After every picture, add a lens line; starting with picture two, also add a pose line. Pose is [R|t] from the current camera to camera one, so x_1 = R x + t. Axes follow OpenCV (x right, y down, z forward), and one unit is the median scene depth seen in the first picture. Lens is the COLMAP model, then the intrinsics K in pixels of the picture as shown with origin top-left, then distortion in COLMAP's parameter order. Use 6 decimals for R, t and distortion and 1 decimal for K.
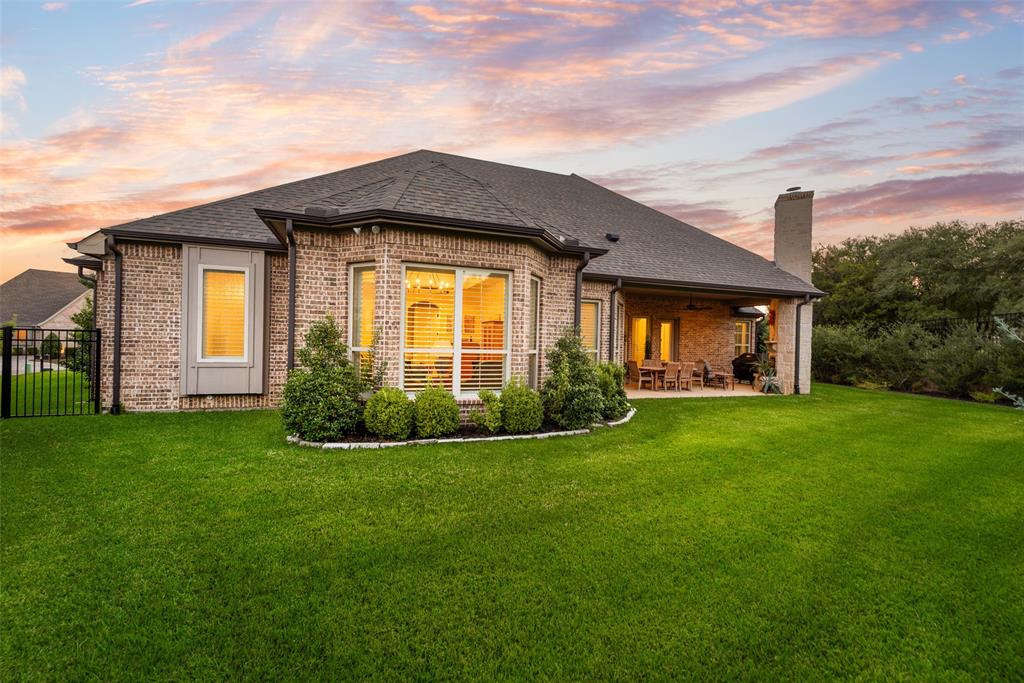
lens RADIAL K [[403.9, 0, 514.6], [0, 403.9, 338.5], [0, 0, 1]] dist [0.001231, -0.000015]
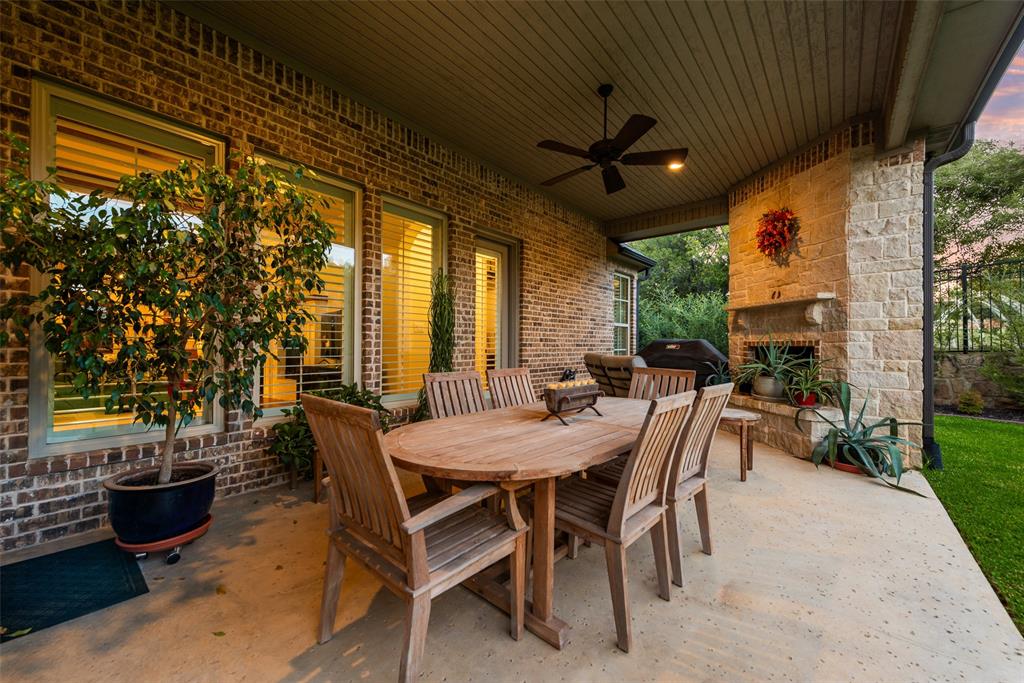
lens RADIAL K [[403.9, 0, 508.9], [0, 403.9, 341.0], [0, 0, 1]] dist [0.001231, -0.000015]
pose [[0.855408, -0.014190, 0.517760, 0.225915], [0.010842, 0.999896, 0.009491, 0.031869], [-0.517841, -0.002505, 0.855473, 0.733564]]
